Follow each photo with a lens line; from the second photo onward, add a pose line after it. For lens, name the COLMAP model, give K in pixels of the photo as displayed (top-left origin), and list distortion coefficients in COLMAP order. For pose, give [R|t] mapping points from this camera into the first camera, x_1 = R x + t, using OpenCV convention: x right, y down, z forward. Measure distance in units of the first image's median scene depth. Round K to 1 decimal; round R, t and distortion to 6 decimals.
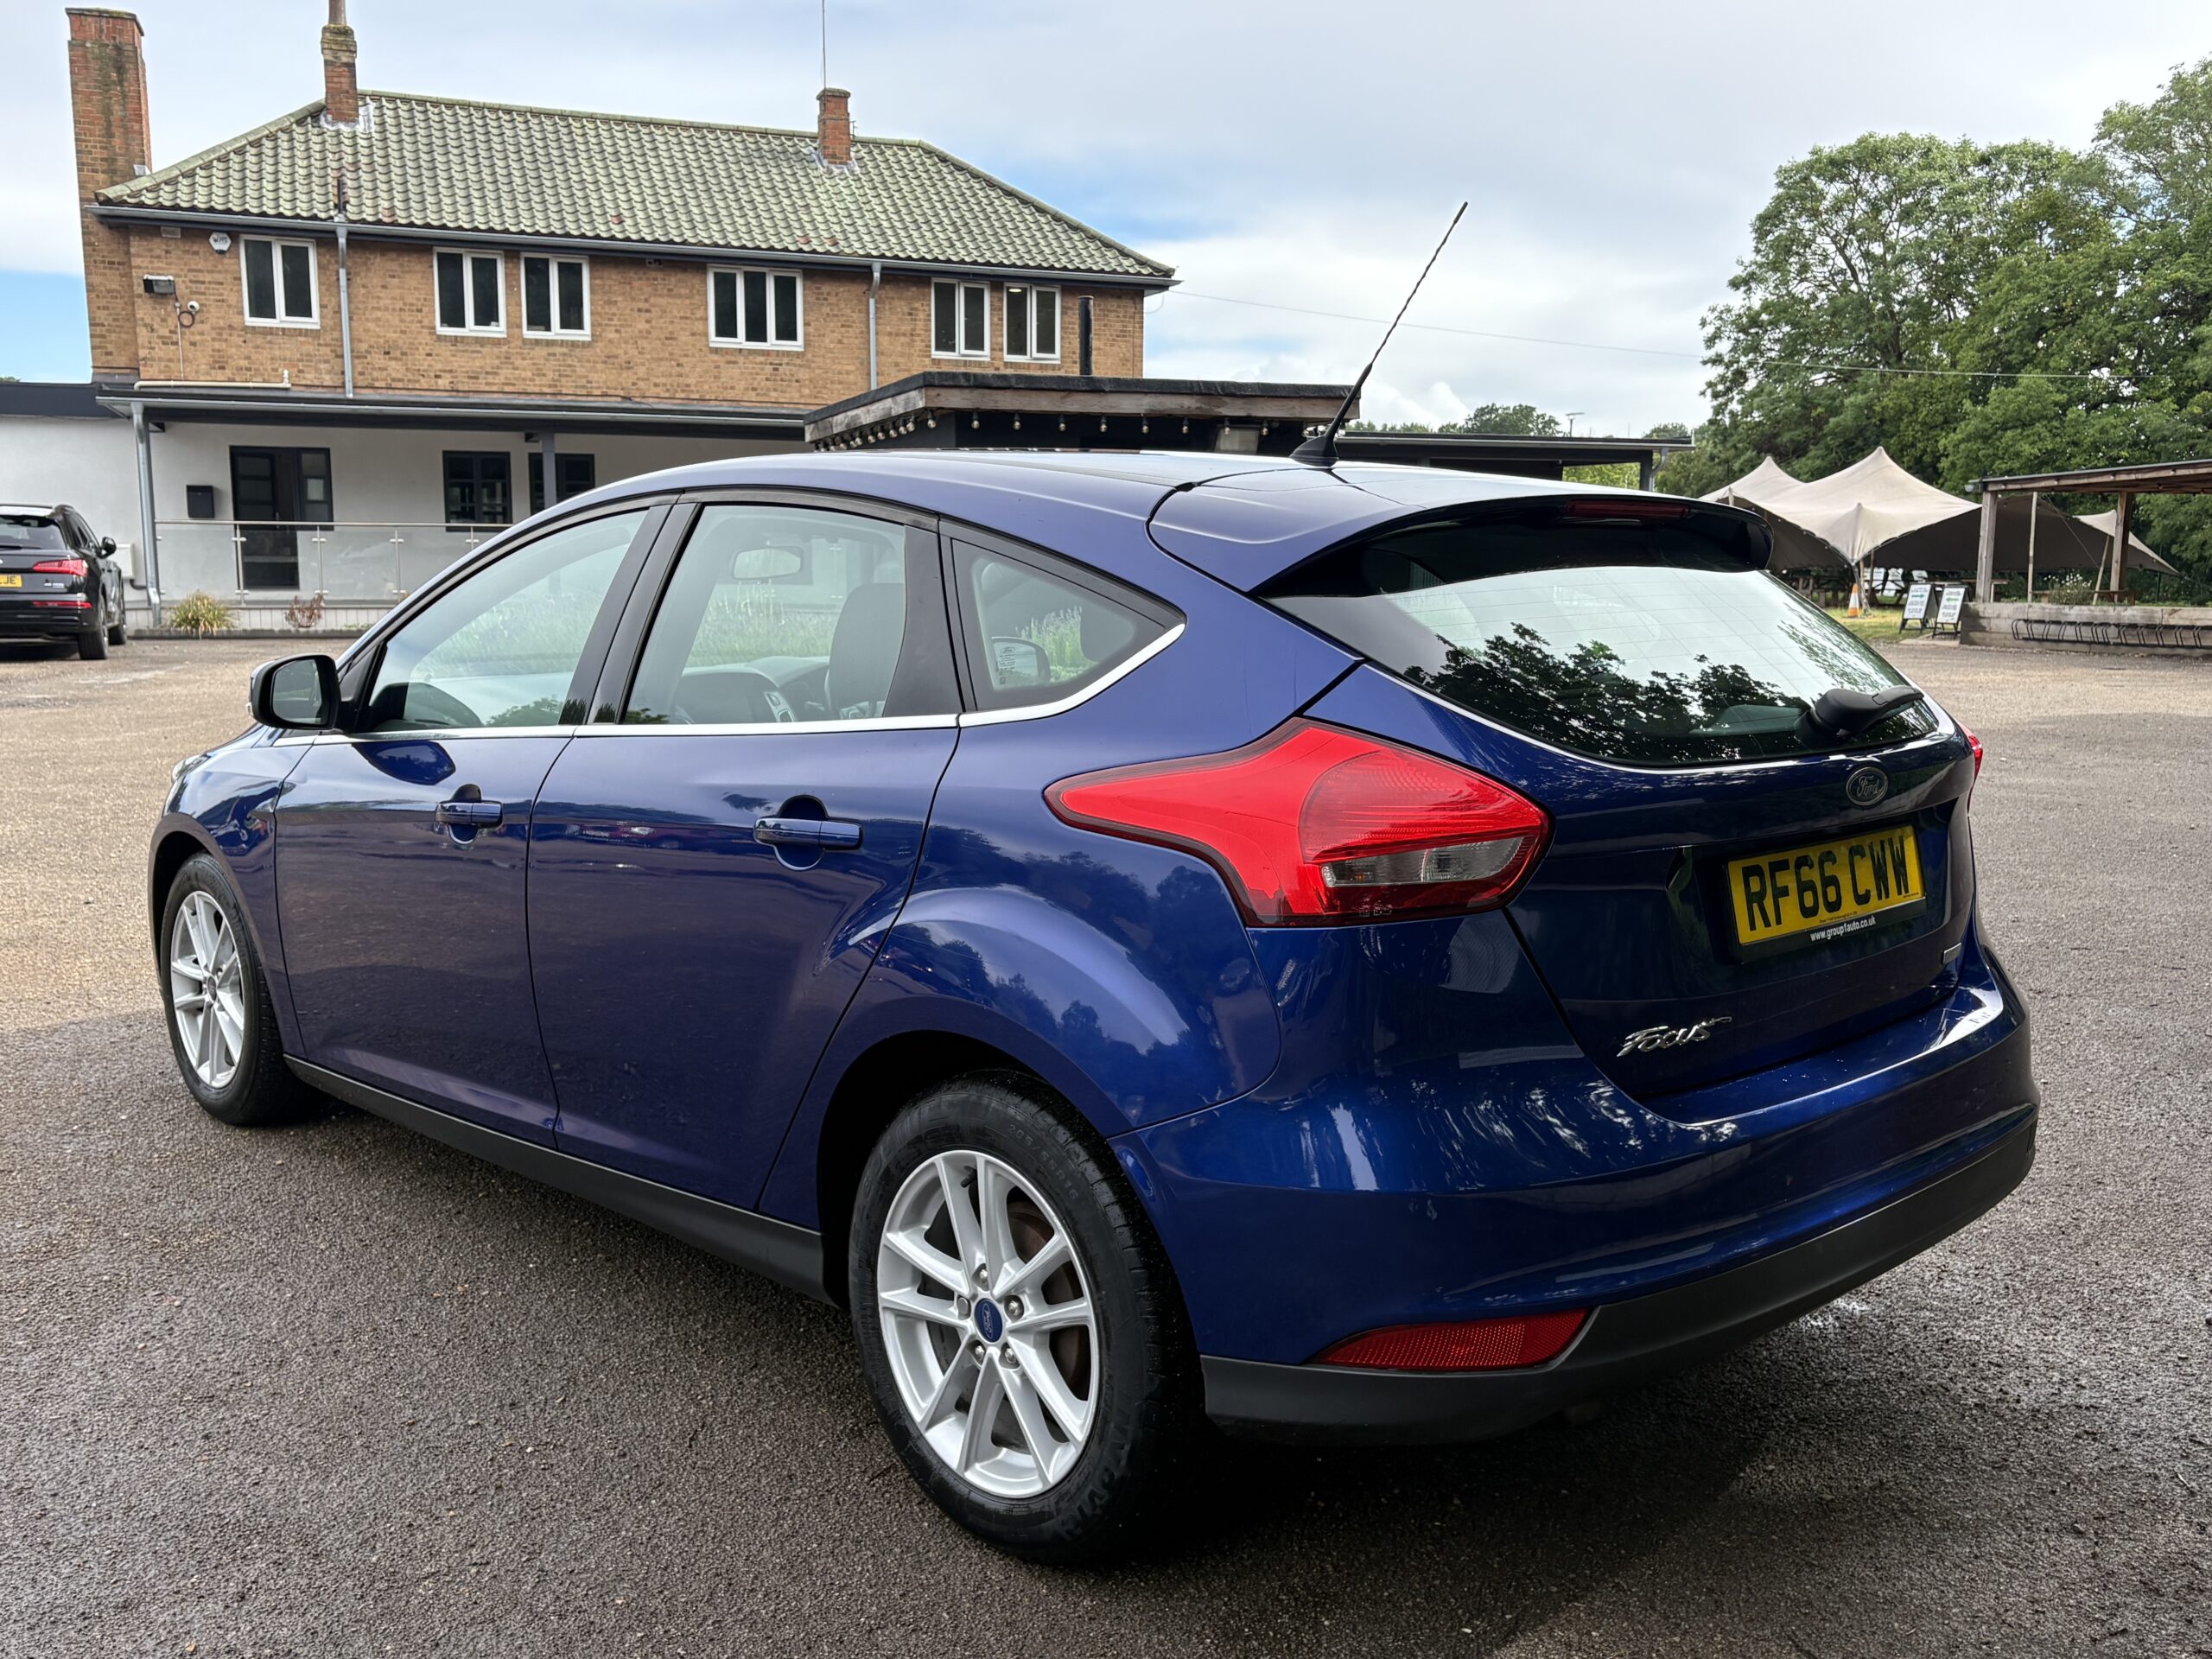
lens RADIAL K [[2004.6, 0, 1106.0], [0, 2004.6, 829.5], [0, 0, 1]] dist [0.040941, 0.017386]
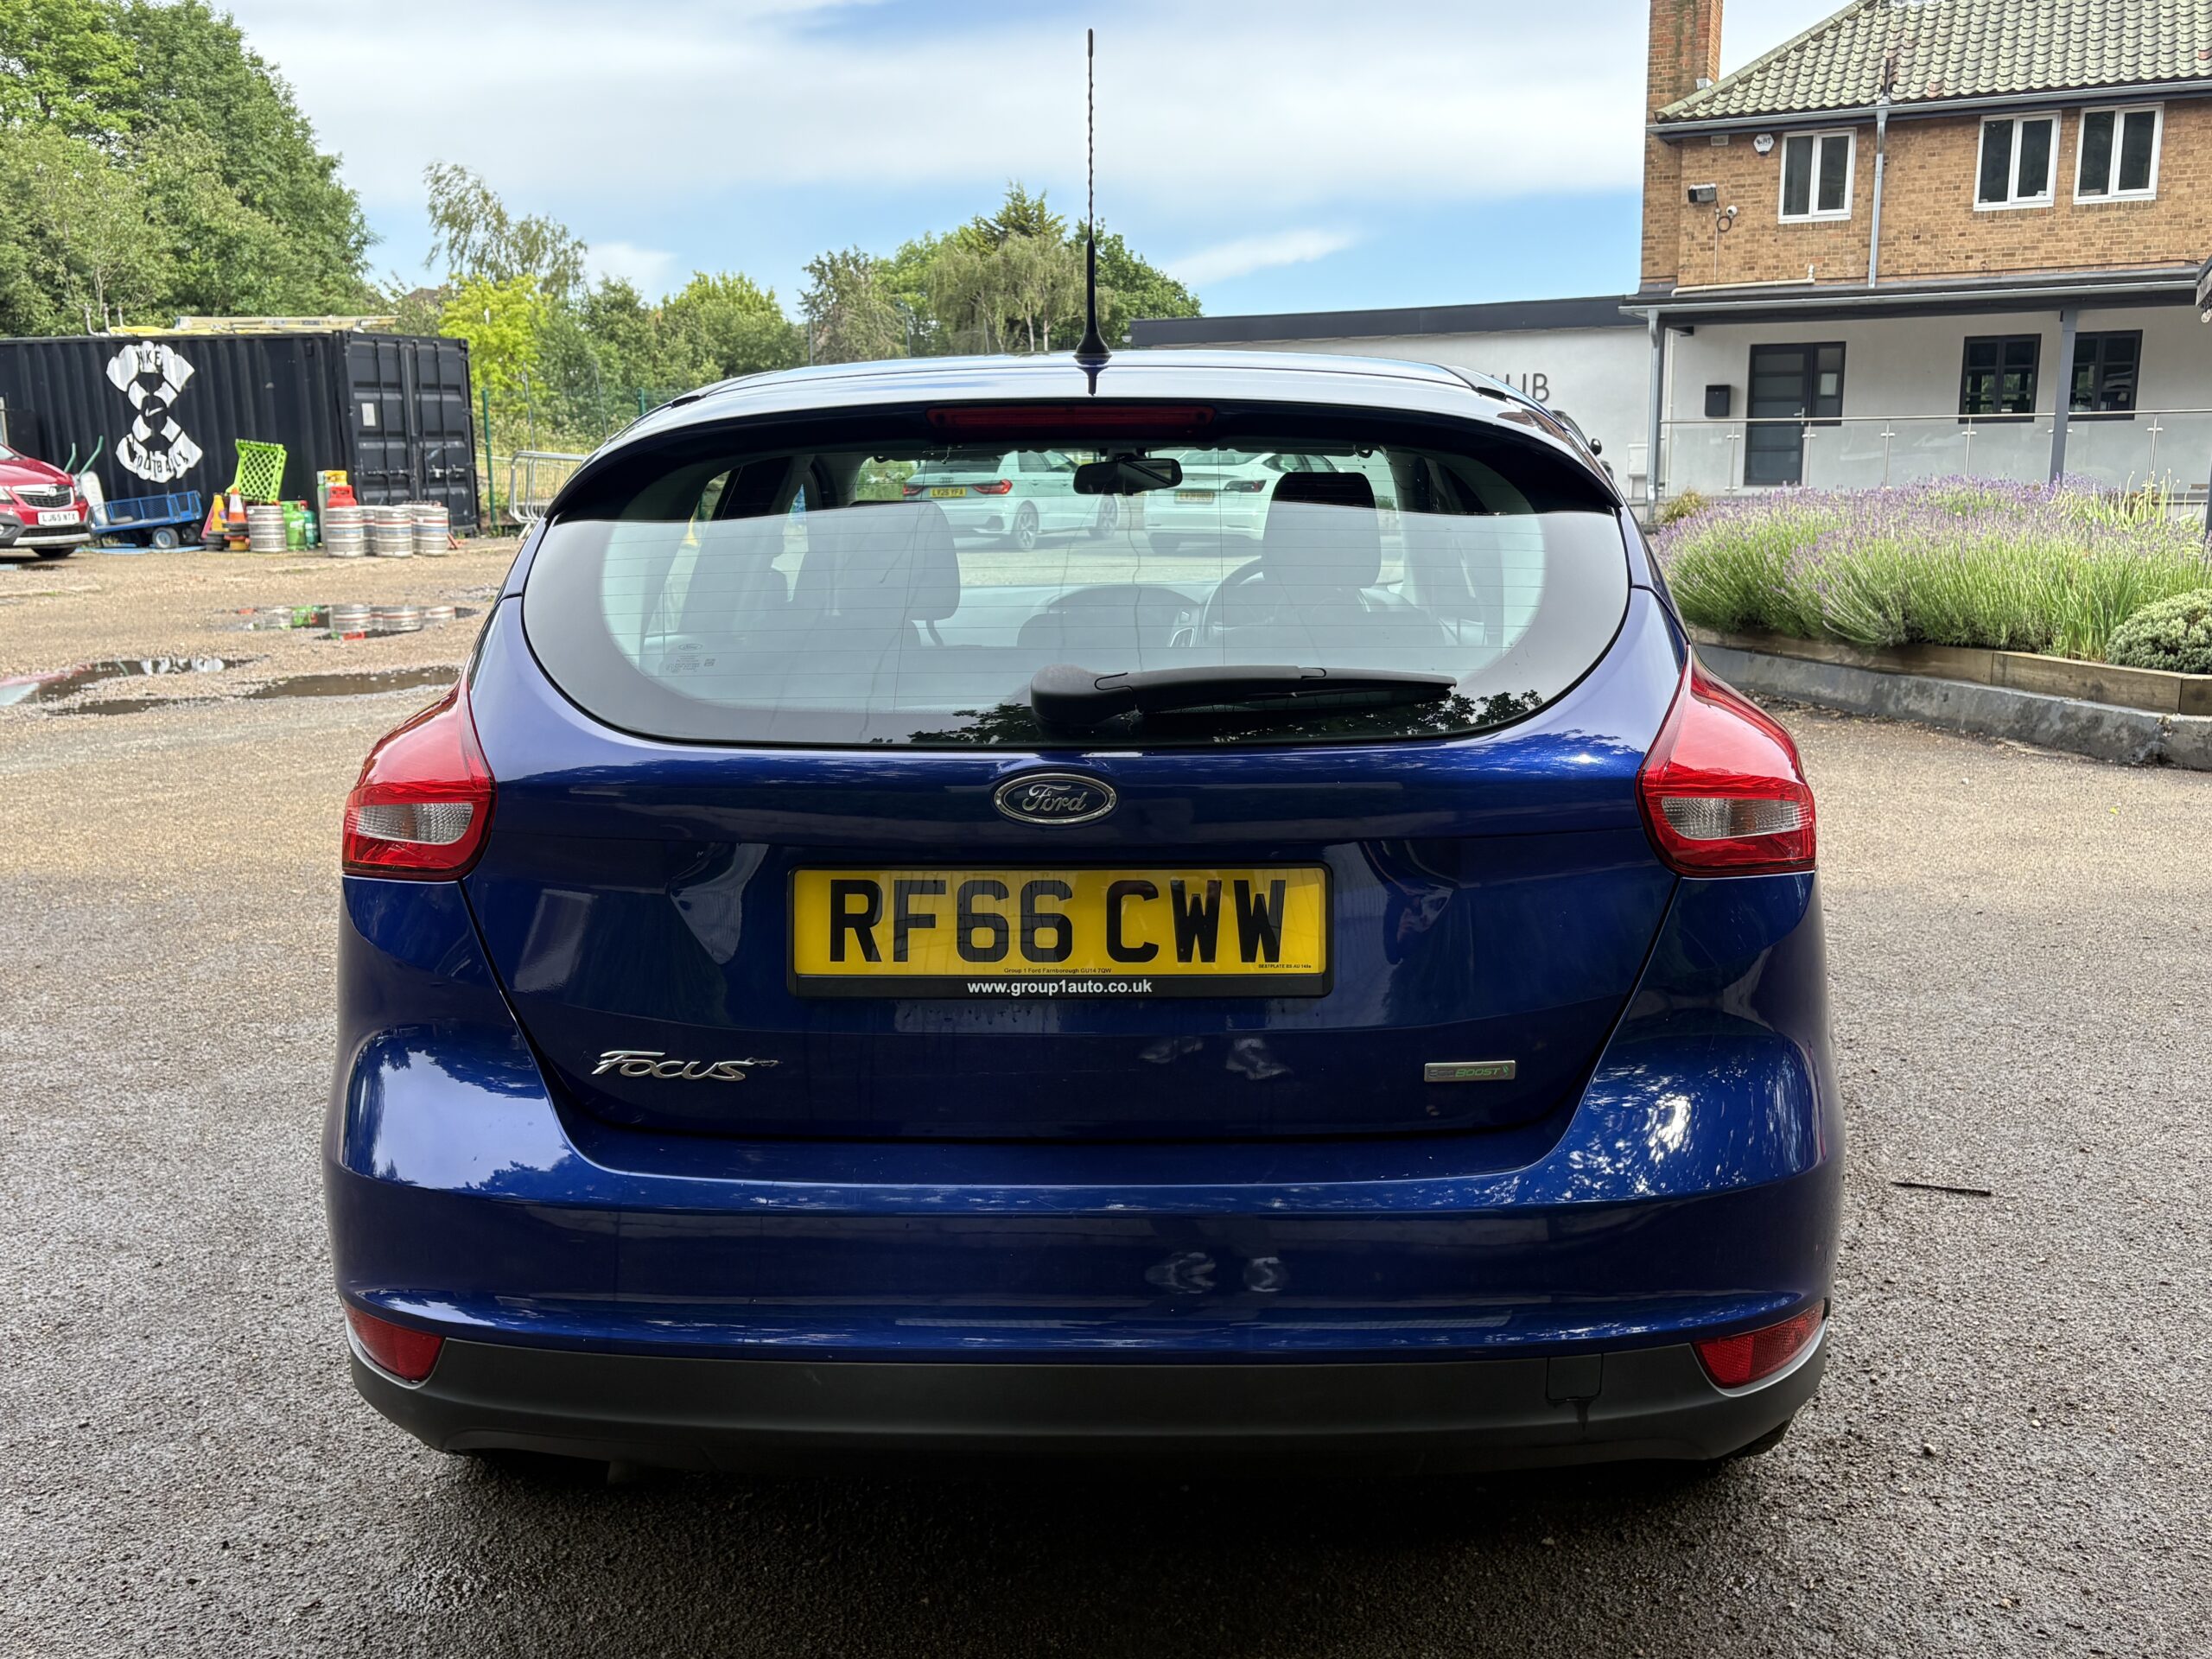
lens RADIAL K [[1987.5, 0, 1119.0], [0, 1987.5, 888.2], [0, 0, 1]] dist [0.002765, 0.014758]
pose [[0.695942, 0.139987, -0.704322, 0.095587], [-0.080987, 0.989858, 0.116714, -0.007922], [0.713517, -0.024185, 0.700220, 0.054040]]
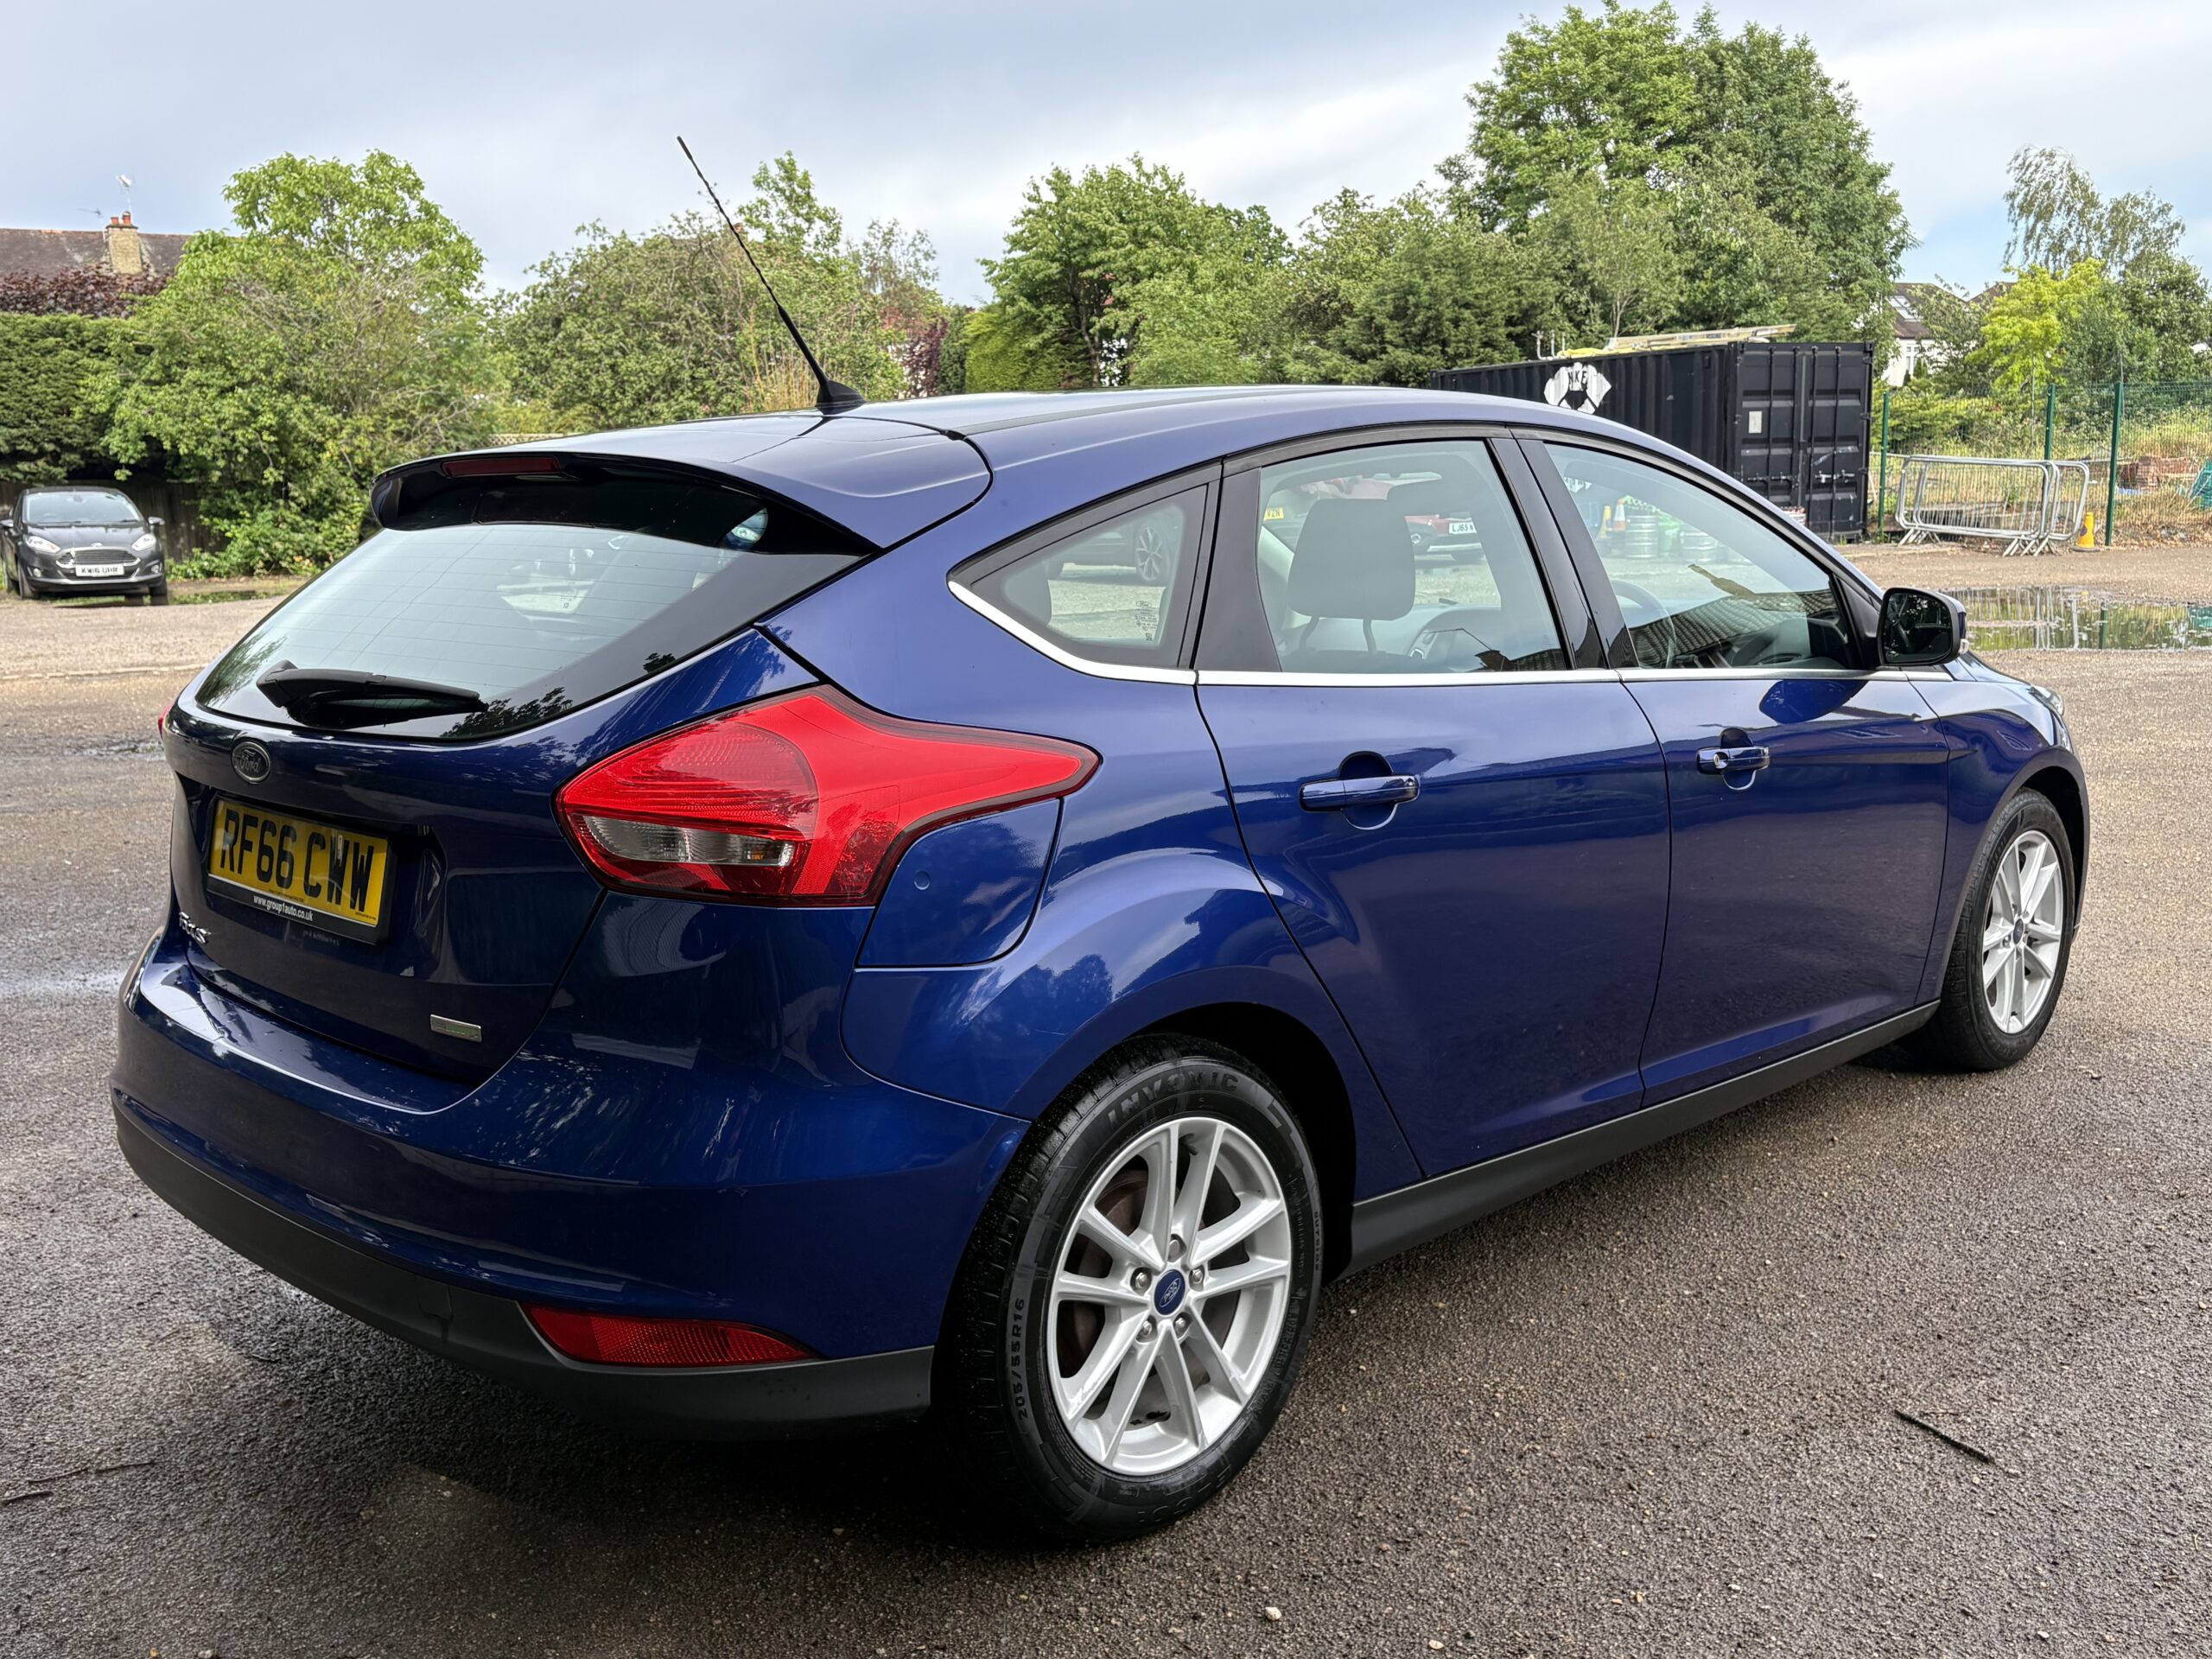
lens RADIAL K [[2004.6, 0, 1106.0], [0, 2004.6, 829.5], [0, 0, 1]] dist [0.040941, 0.017386]
pose [[-0.004731, 0.163224, -0.986578, 0.140312], [-0.111171, 0.980387, 0.162733, -0.020147], [0.993790, 0.110449, 0.013507, 0.147289]]
